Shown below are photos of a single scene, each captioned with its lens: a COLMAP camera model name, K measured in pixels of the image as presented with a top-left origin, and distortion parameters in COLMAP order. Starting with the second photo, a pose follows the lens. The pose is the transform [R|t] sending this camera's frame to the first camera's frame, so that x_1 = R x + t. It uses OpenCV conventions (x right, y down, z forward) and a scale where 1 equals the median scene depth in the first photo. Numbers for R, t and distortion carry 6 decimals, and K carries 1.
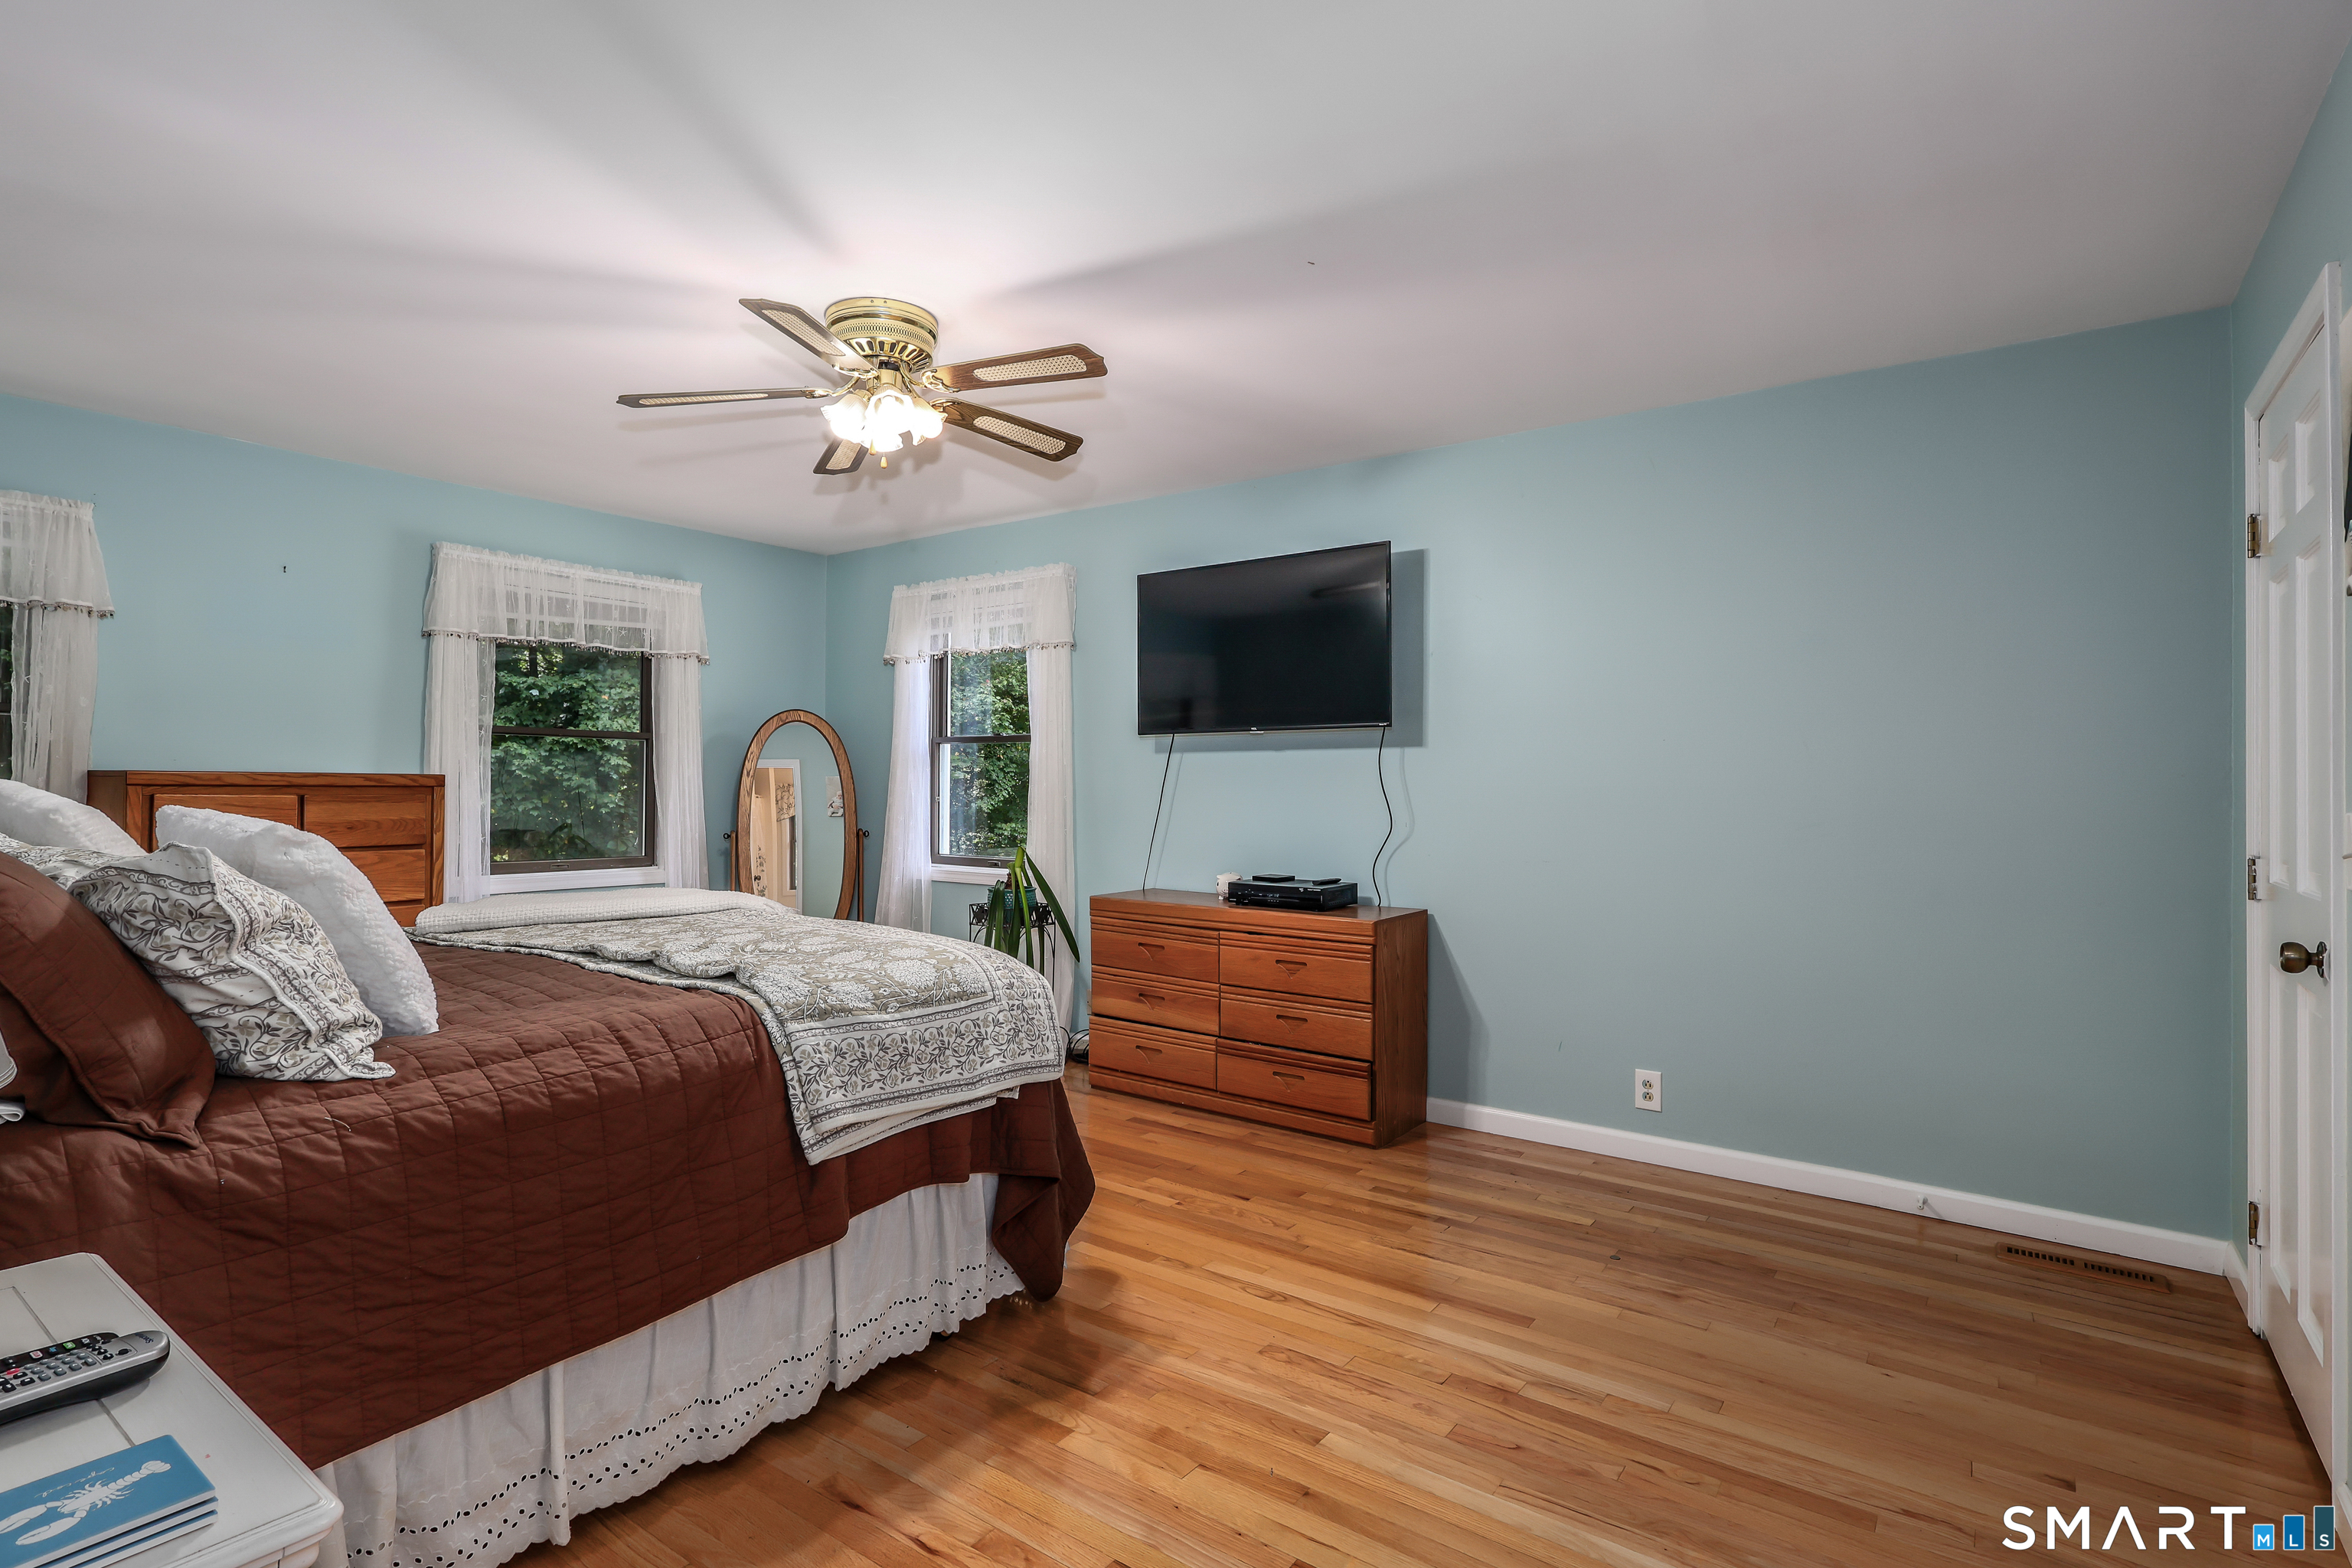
lens RADIAL K [[1165.0, 0, 1160.6], [0, 1165.0, 776.6], [0, 0, 1]] dist [-0.005455, 0.002699]
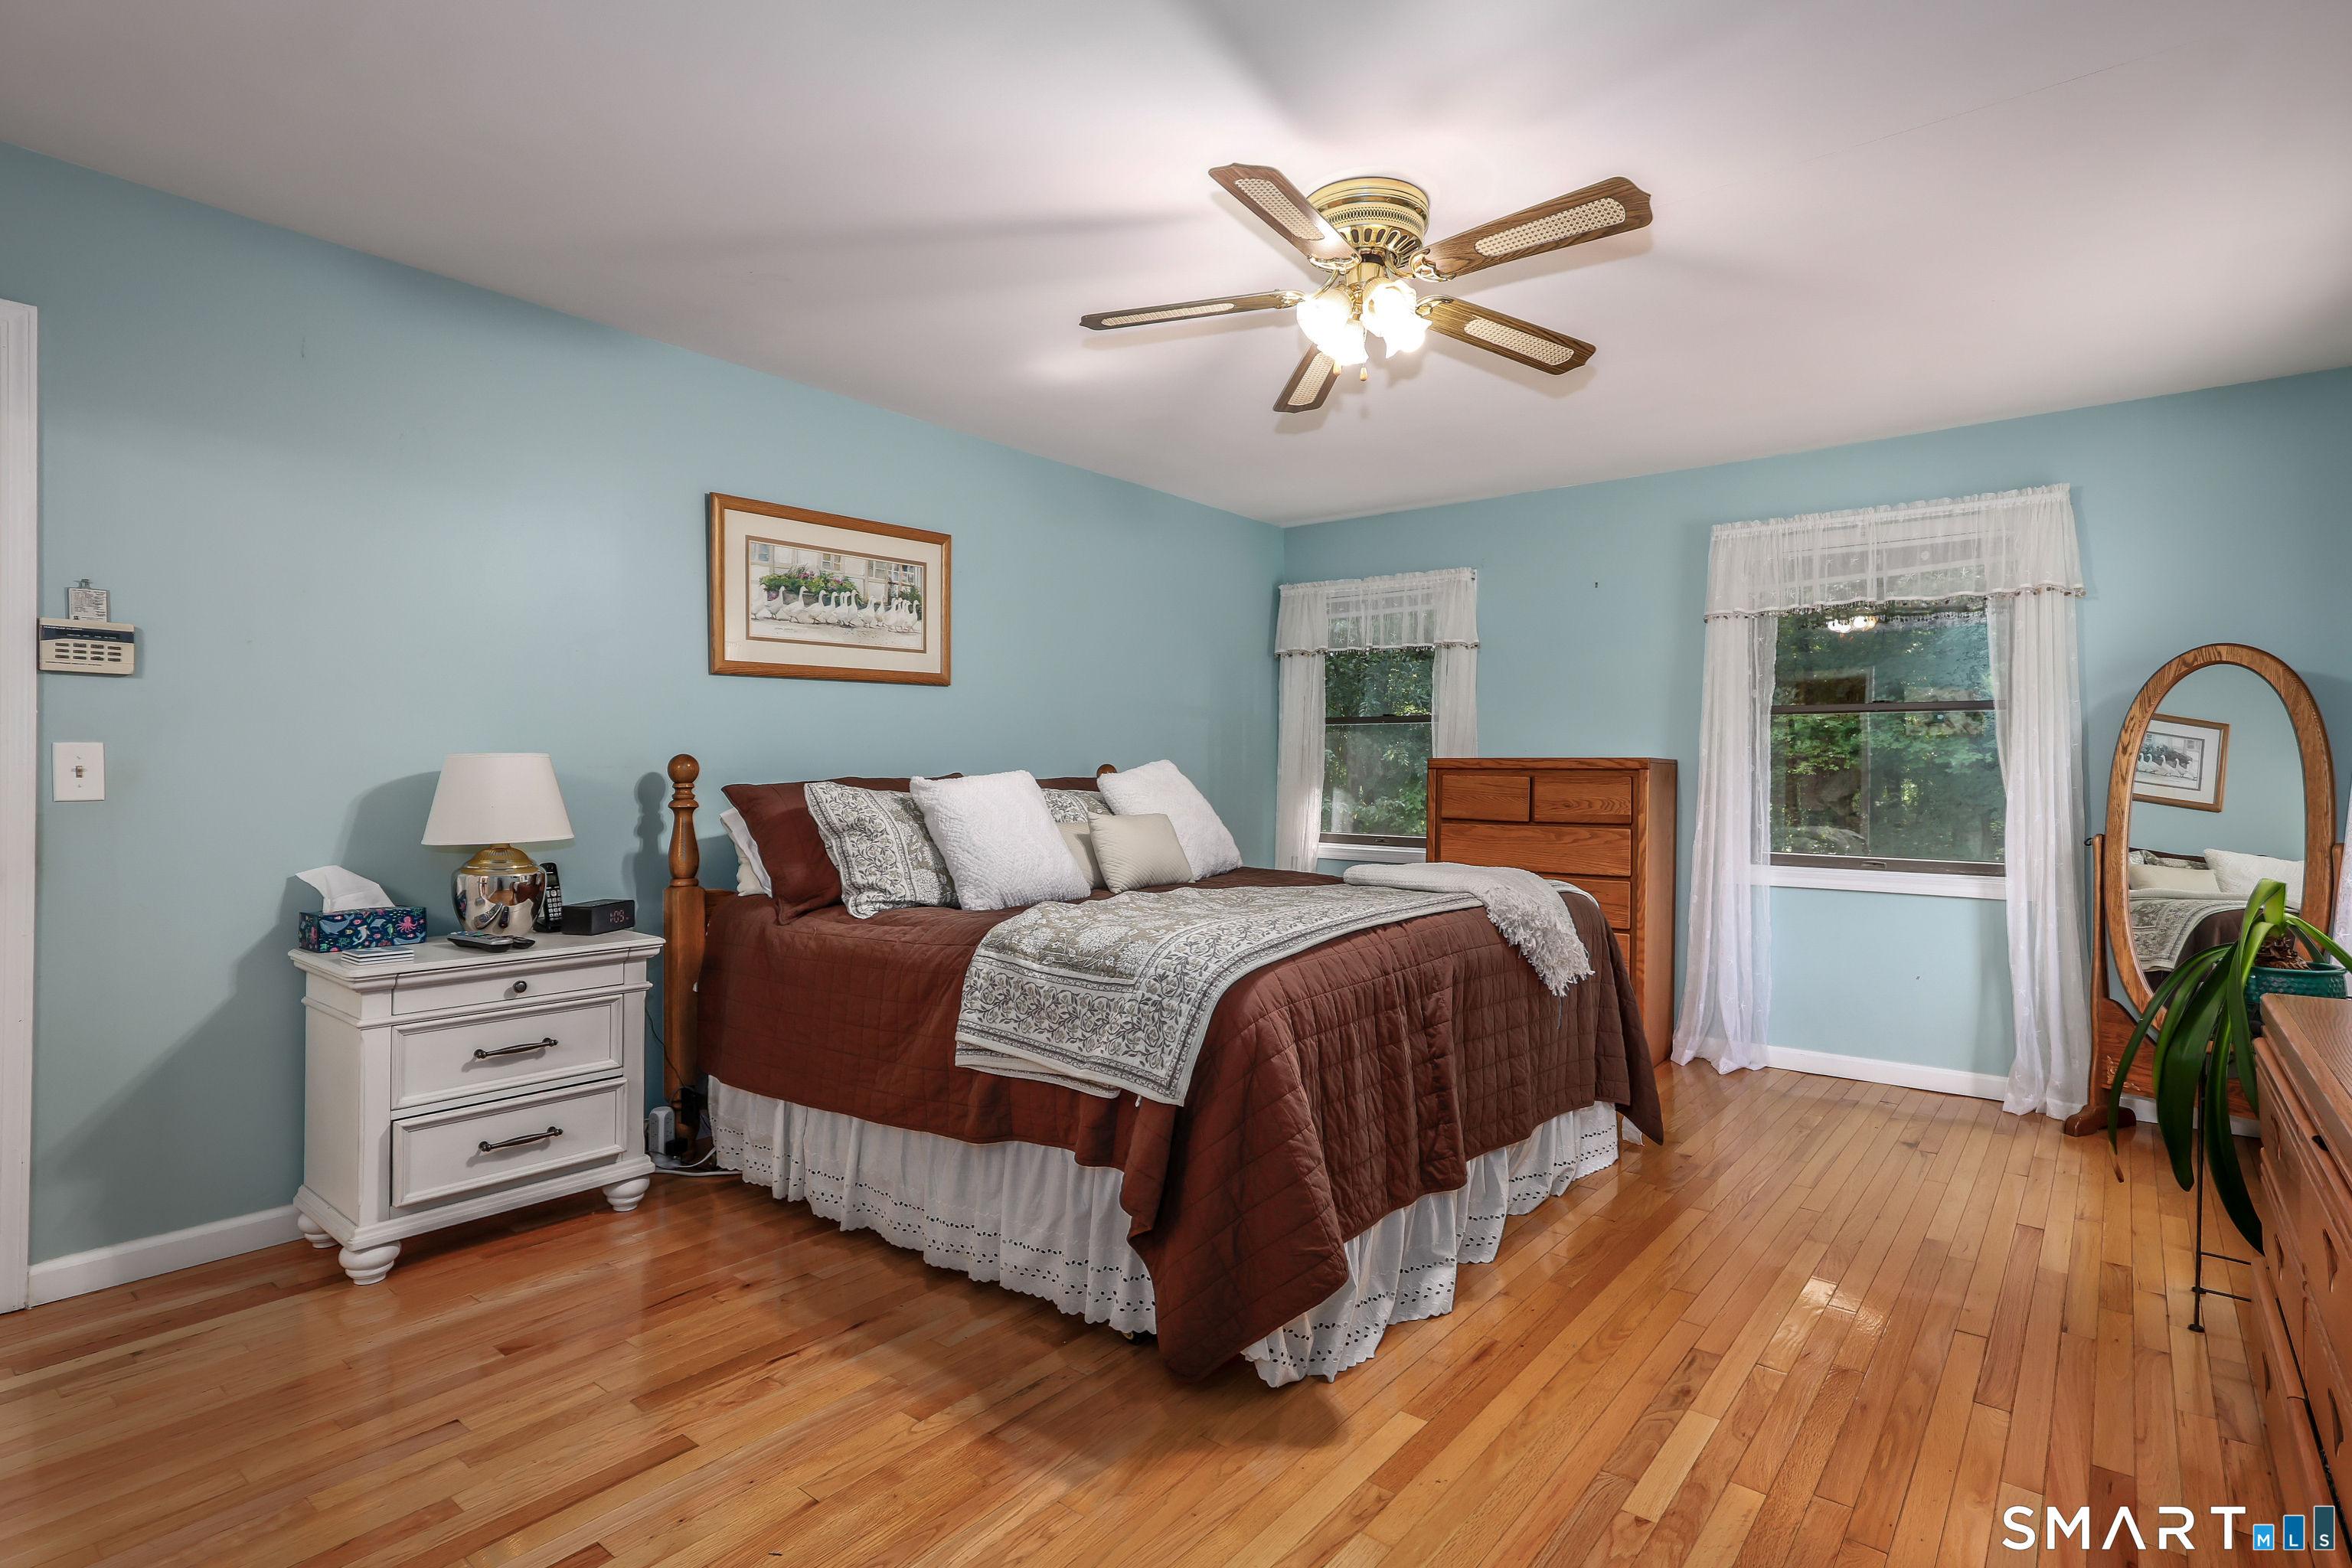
lens RADIAL K [[1165.0, 0, 1160.6], [0, 1165.0, 776.6], [0, 0, 1]] dist [-0.005455, 0.002699]
pose [[-0.045573, -0.007047, -0.998936, 0.739554], [-0.000472, 0.999975, -0.007033, 0.038541], [0.998961, 0.000151, -0.045575, 1.057880]]
